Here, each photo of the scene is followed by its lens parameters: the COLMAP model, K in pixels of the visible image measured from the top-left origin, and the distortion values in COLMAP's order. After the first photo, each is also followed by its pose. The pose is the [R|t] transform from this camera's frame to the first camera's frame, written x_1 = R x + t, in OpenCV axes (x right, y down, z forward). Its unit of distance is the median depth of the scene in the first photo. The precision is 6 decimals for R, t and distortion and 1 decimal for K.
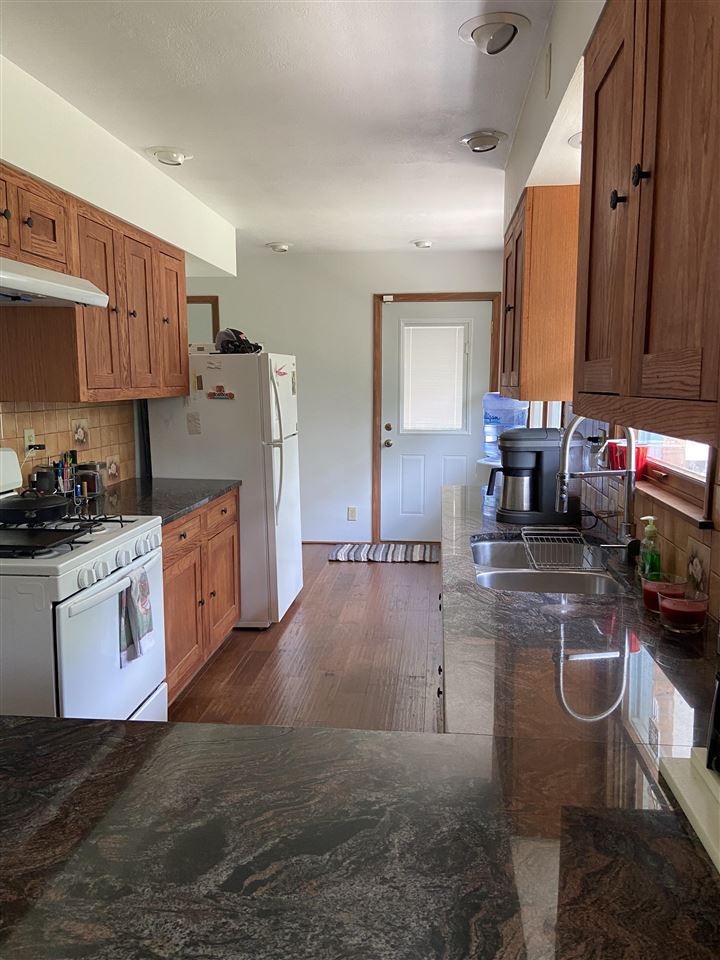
lens RADIAL K [[725.5, 0, 359.3], [0, 725.5, 482.5], [0, 0, 1]] dist [0.075516, -0.050079]
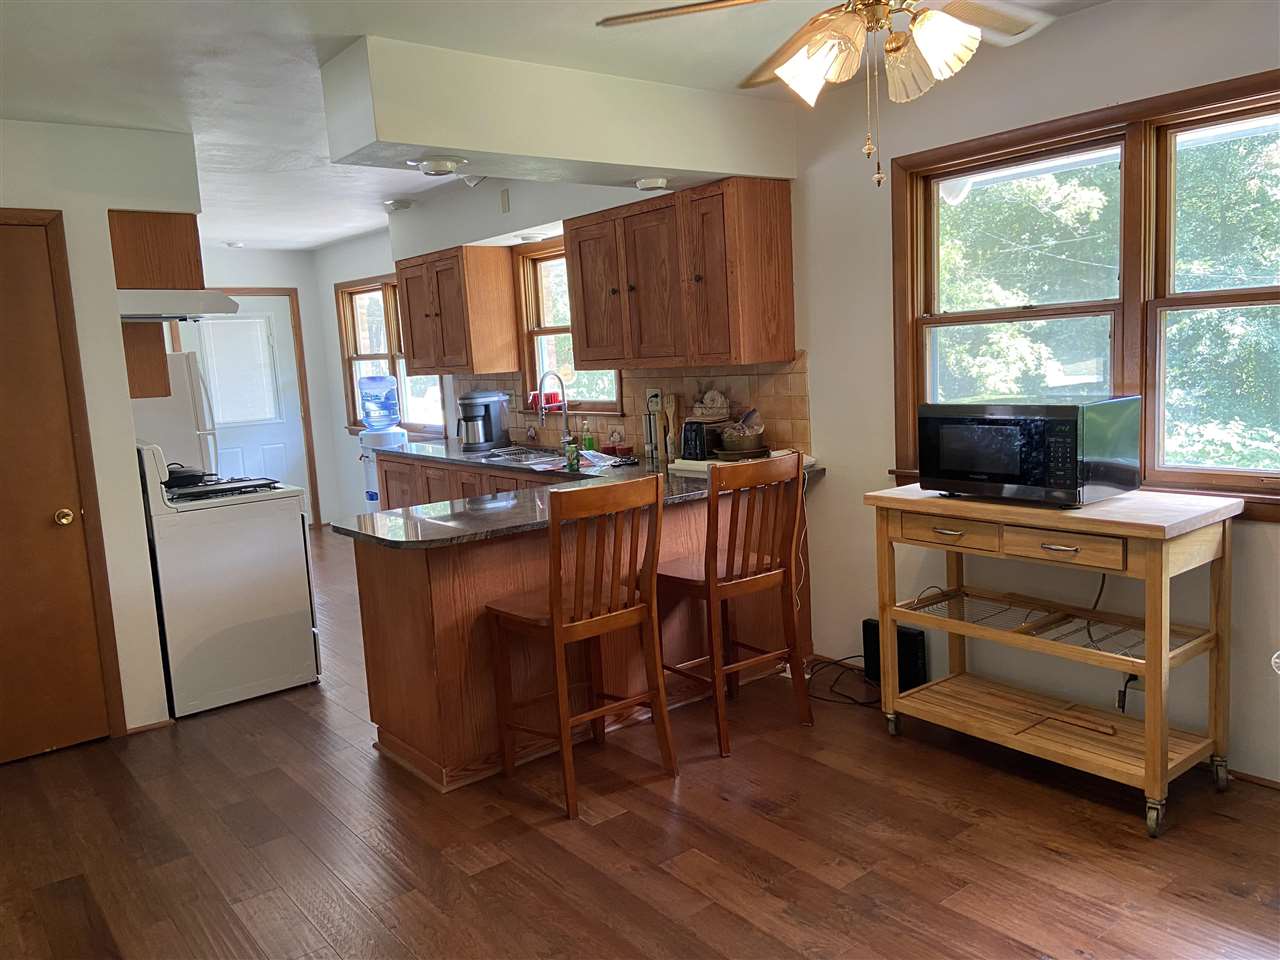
lens RADIAL K [[967.4, 0, 636.4], [0, 967.4, 474.4], [0, 0, 1]] dist [0.075516, -0.050079]
pose [[0.716780, -0.130930, 0.684897, -0.679582], [0.153855, 0.987702, 0.027799, 0.068825], [-0.680114, 0.085449, 0.728109, -0.525891]]
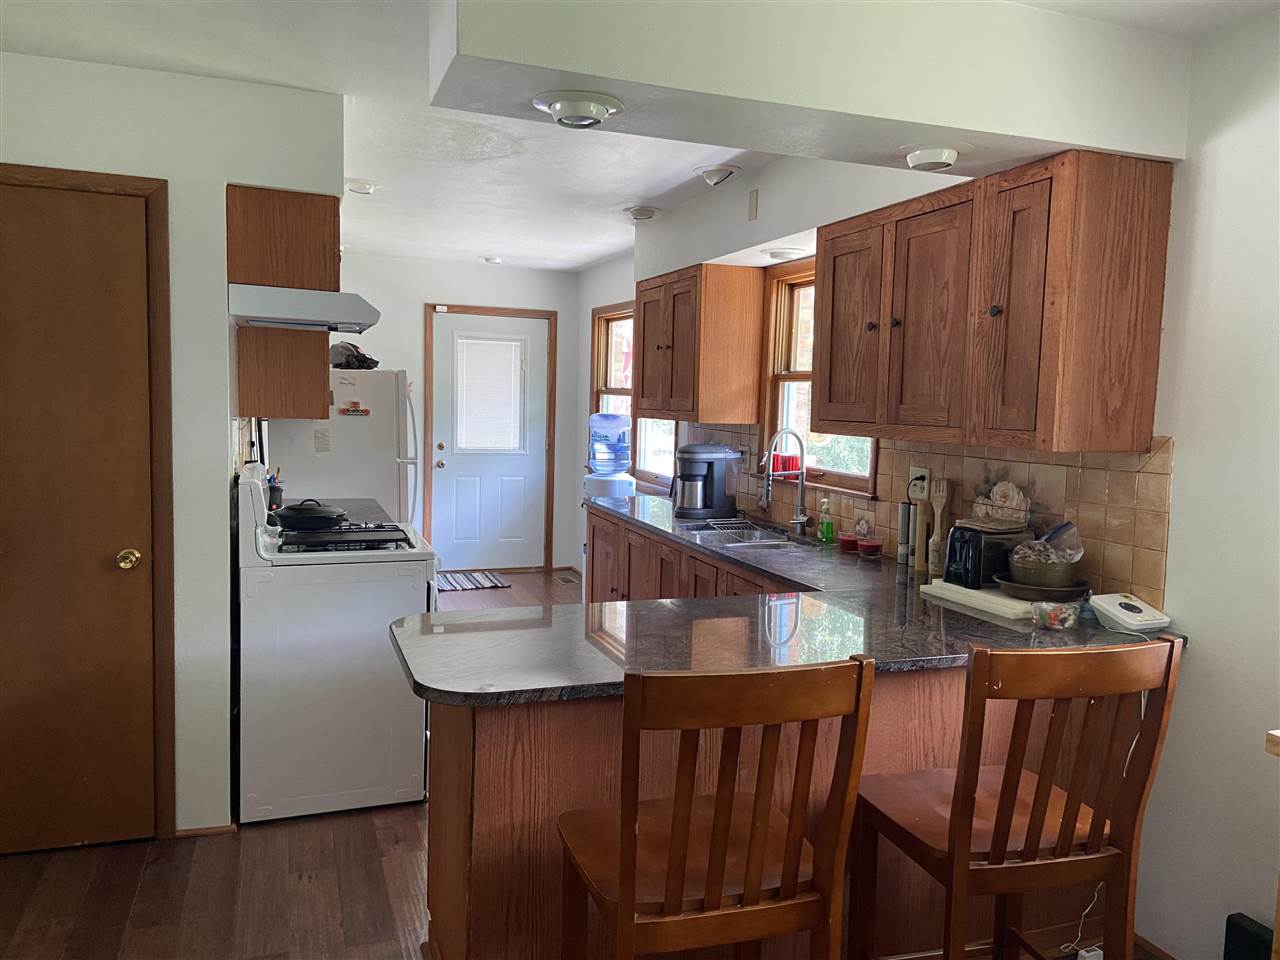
lens RADIAL K [[967.4, 0, 648.6], [0, 967.4, 479.8], [0, 0, 1]] dist [0.075516, -0.050079]
pose [[0.895197, -0.014726, 0.445427, -0.414489], [0.035544, 0.998629, -0.038419, 0.034731], [-0.444251, 0.050225, 0.894494, -0.326462]]
